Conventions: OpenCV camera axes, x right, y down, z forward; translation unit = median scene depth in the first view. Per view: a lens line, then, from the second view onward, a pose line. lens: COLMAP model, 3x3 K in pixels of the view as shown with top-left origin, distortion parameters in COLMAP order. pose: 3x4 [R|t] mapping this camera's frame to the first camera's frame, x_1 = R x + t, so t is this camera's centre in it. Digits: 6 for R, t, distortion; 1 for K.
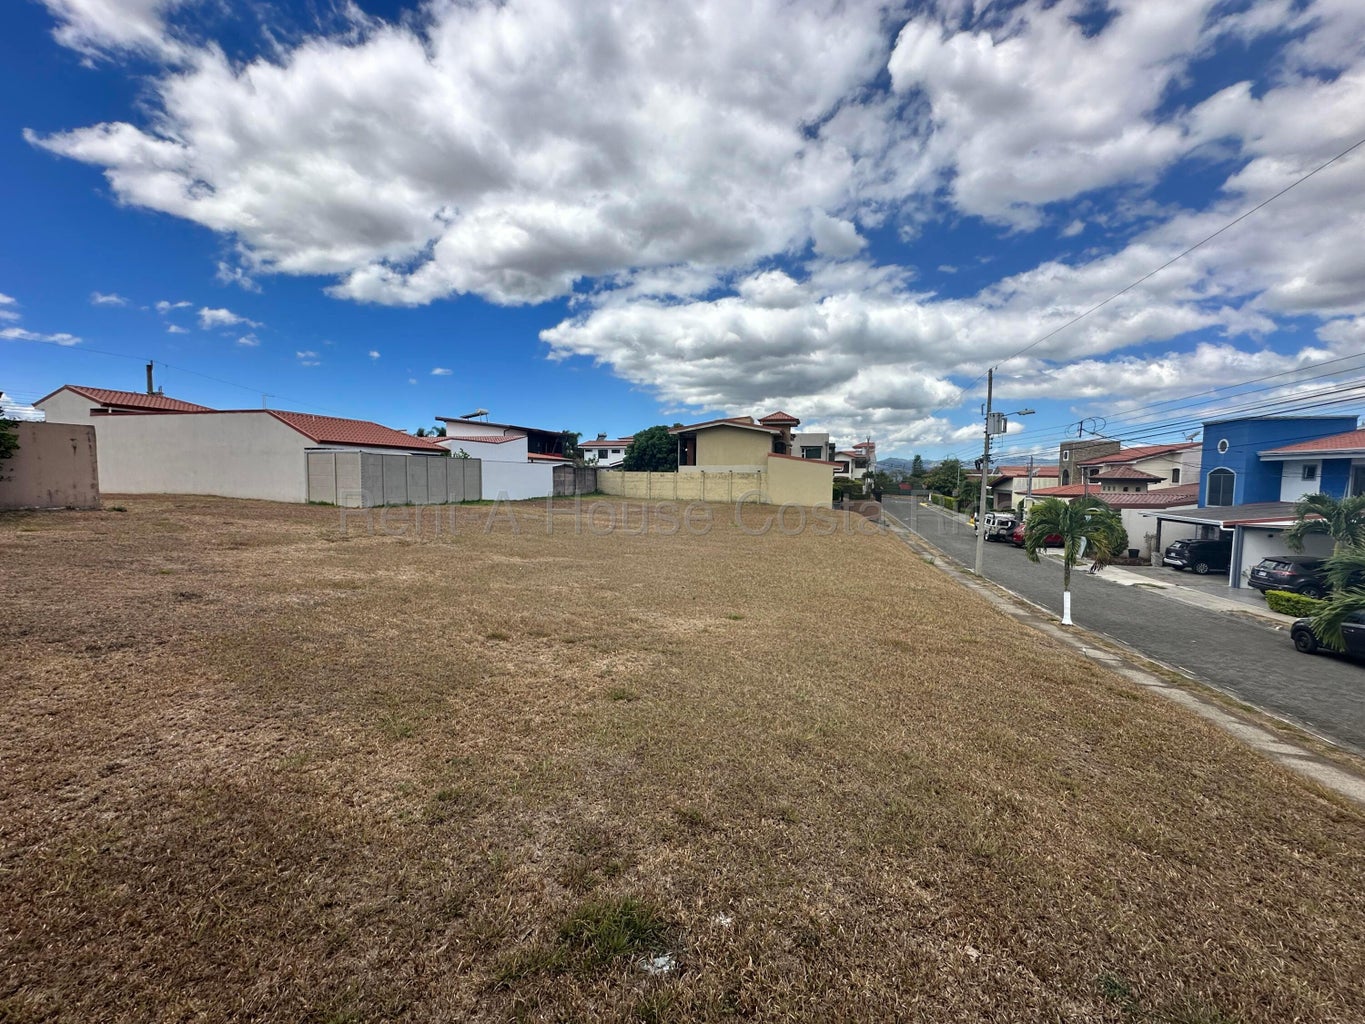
lens RADIAL K [[546.4, 0, 682.5], [0, 546.4, 512.0], [0, 0, 1]] dist [-0.002049, -0.000222]
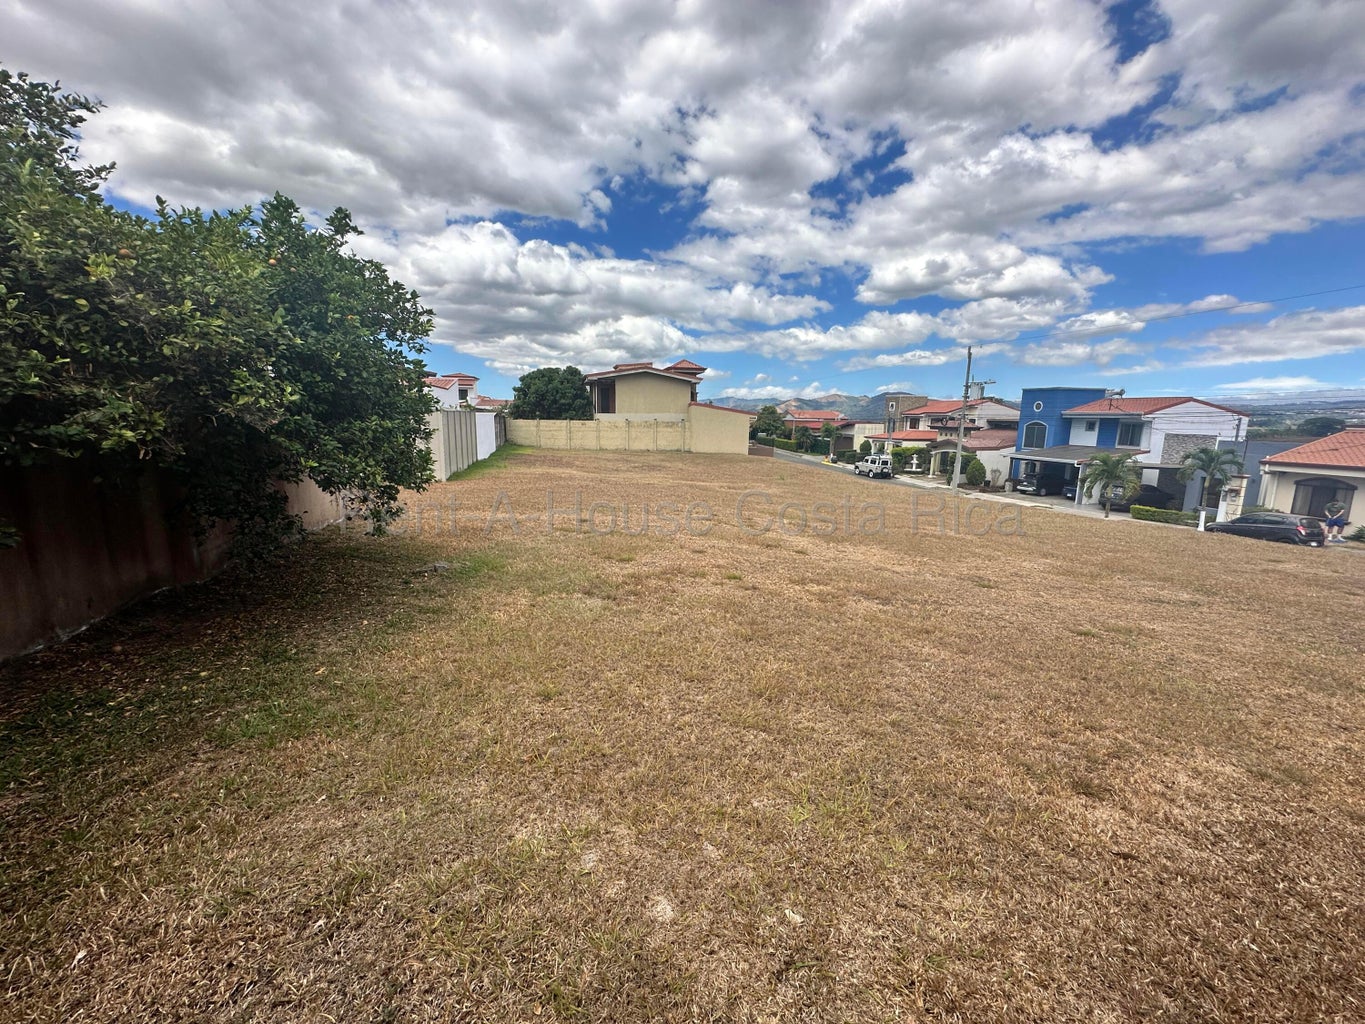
lens RADIAL K [[546.4, 0, 682.5], [0, 546.4, 512.0], [0, 0, 1]] dist [-0.002049, -0.000222]
pose [[0.888336, -0.076467, 0.452783, -0.374335], [0.025672, 0.992765, 0.117293, -0.026361], [-0.458476, -0.092572, 0.883872, 0.091659]]
